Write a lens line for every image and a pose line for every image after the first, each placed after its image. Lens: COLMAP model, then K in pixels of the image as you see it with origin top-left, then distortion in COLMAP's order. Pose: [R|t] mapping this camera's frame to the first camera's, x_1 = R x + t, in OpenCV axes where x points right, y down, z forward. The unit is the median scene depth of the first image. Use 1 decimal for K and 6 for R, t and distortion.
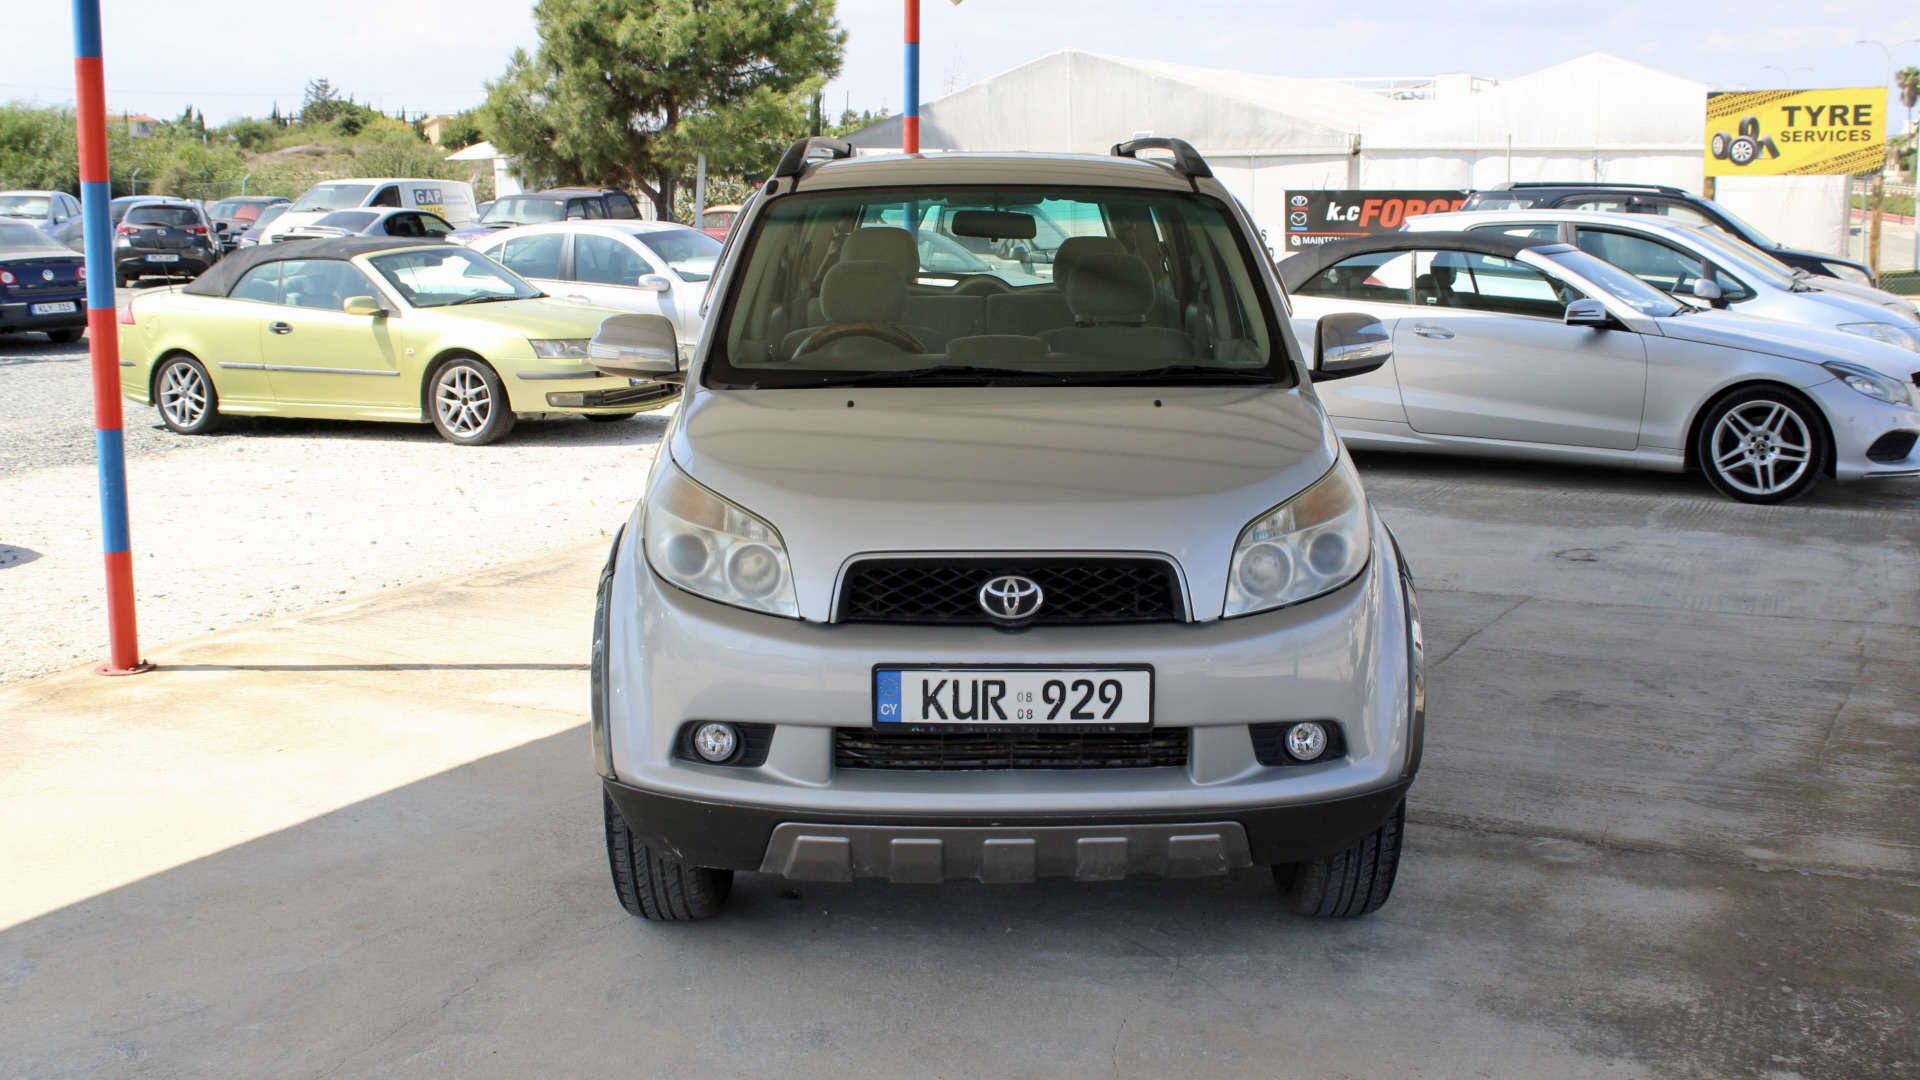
lens RADIAL K [[2128.4, 0, 960.0], [0, 2128.4, 540.0], [0, 0, 1]] dist [-0.107831, 0.151921]
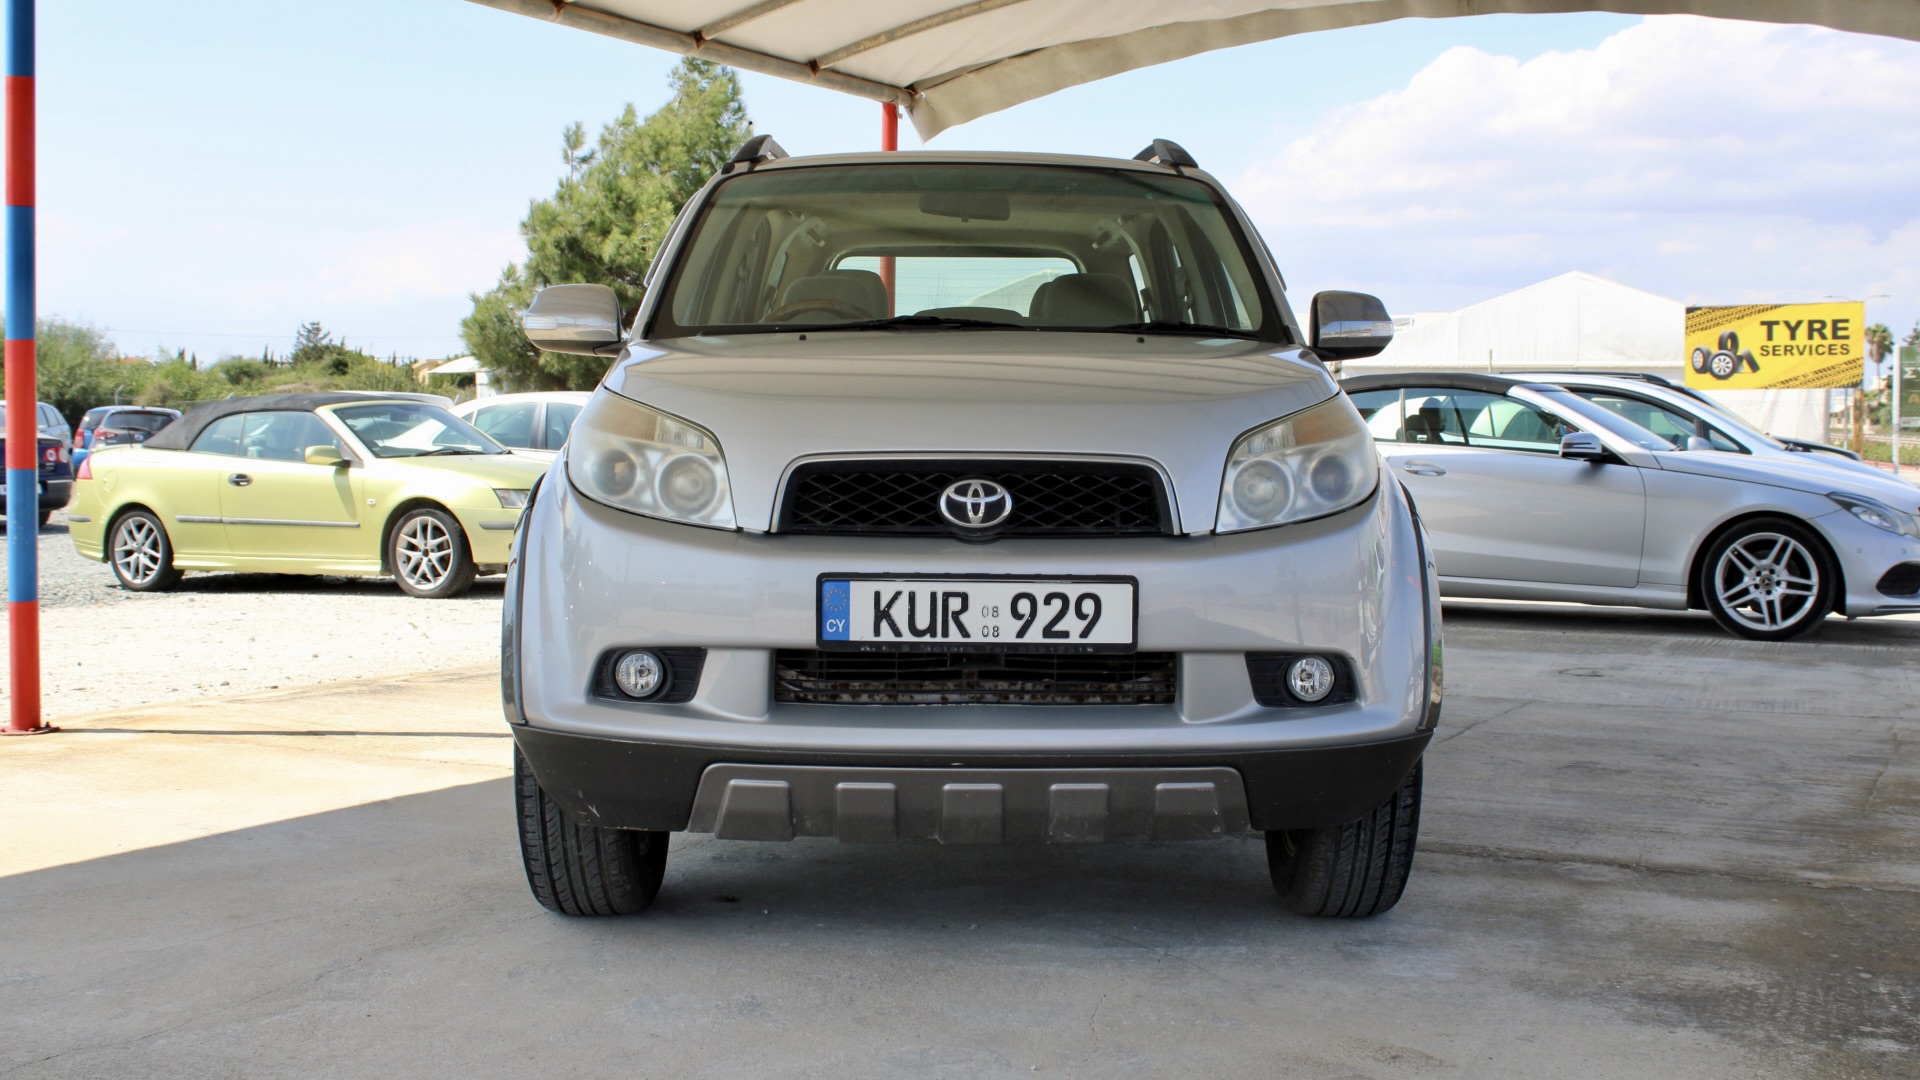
lens RADIAL K [[2128.4, 0, 960.0], [0, 2128.4, 540.0], [0, 0, 1]] dist [-0.107831, 0.151921]
pose [[0.999935, 0.008124, 0.007951, 0.010298], [-0.007130, 0.993000, -0.117902, 0.142678], [-0.008853, 0.117838, 0.992993, 0.120794]]
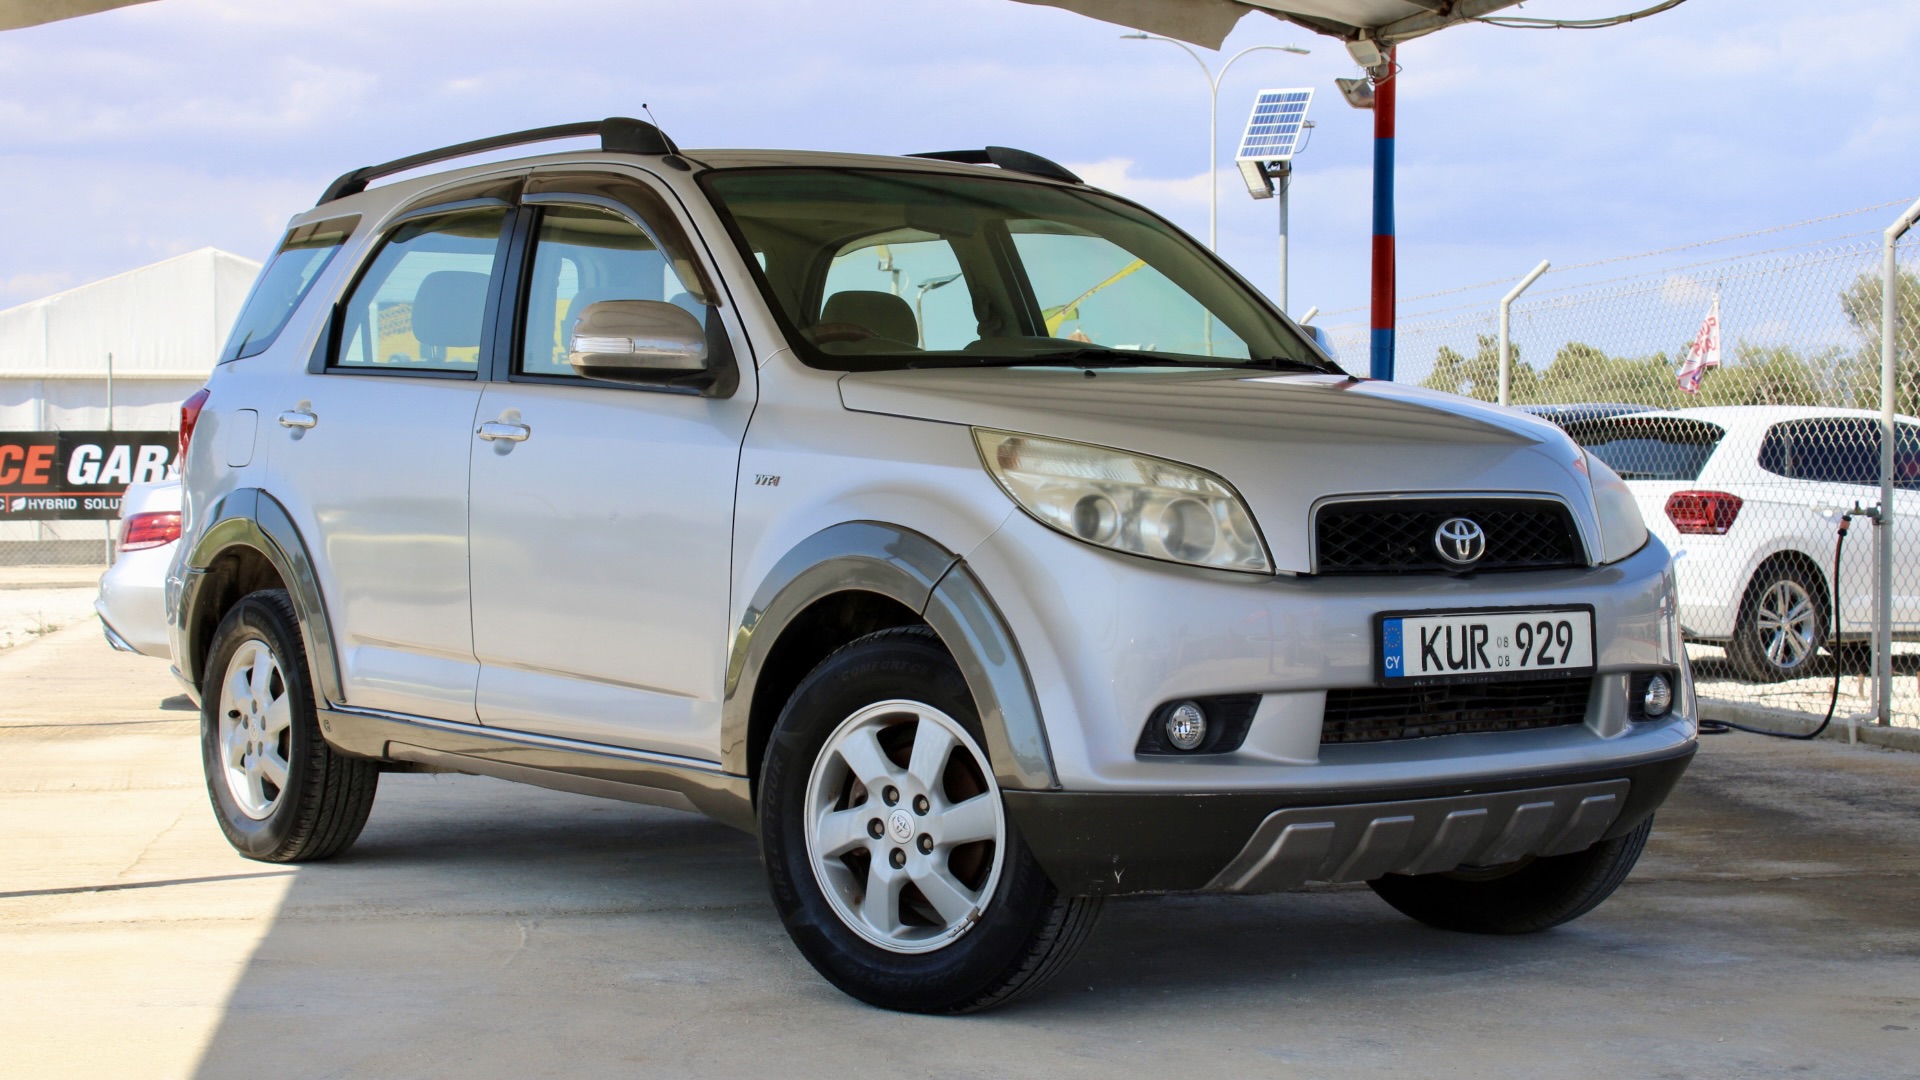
lens RADIAL K [[3024.1, 0, 960.0], [0, 3024.1, 540.0], [0, 0, 1]] dist [-0.043378, 0.267348]
pose [[0.811786, -0.014836, 0.583767, -0.893220], [0.100352, 0.988350, -0.114431, 0.150821], [-0.575268, 0.151475, 0.803817, 0.071209]]
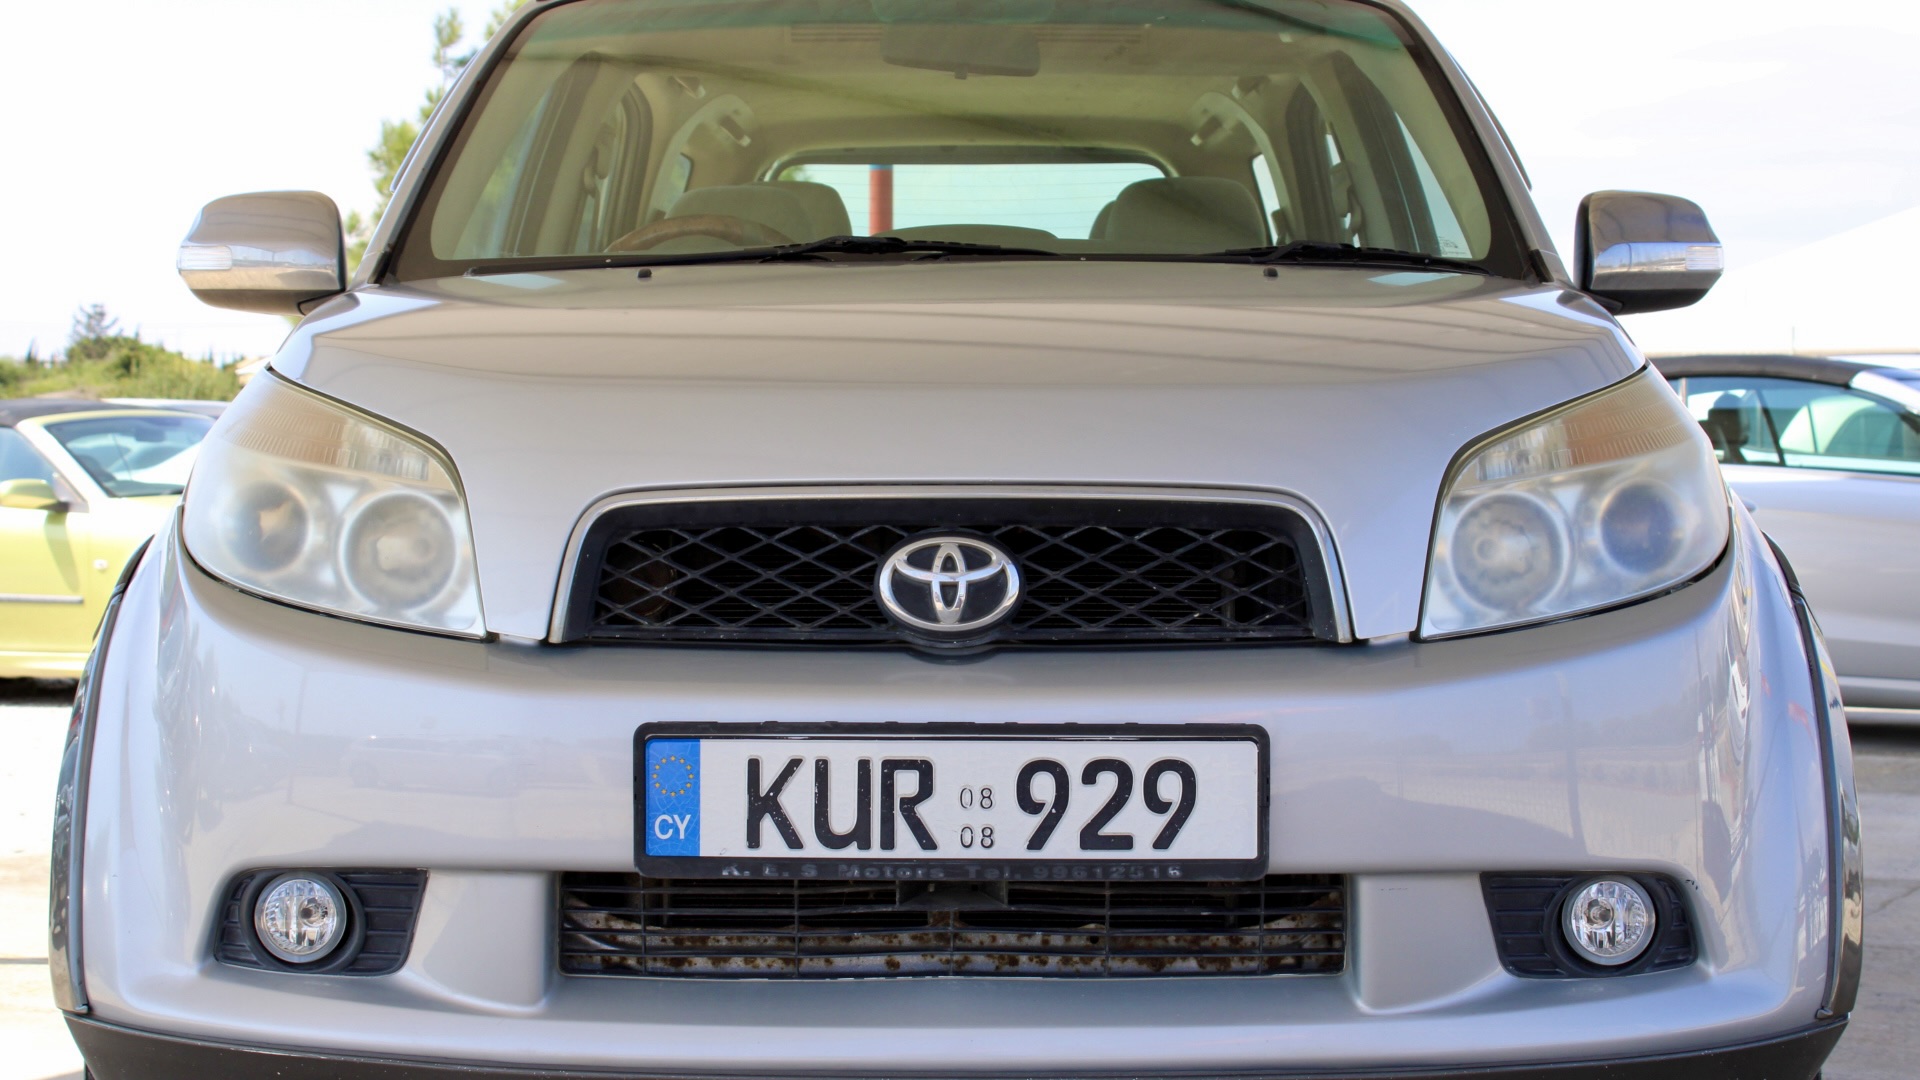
lens RADIAL K [[3024.1, 0, 960.0], [0, 3024.1, 540.0], [0, 0, 1]] dist [-0.043378, 0.267348]
pose [[0.999928, 0.001309, -0.011935, 0.033181], [-0.002968, 0.990127, -0.140140, 0.105020], [0.011634, 0.140165, 0.990060, 0.354035]]
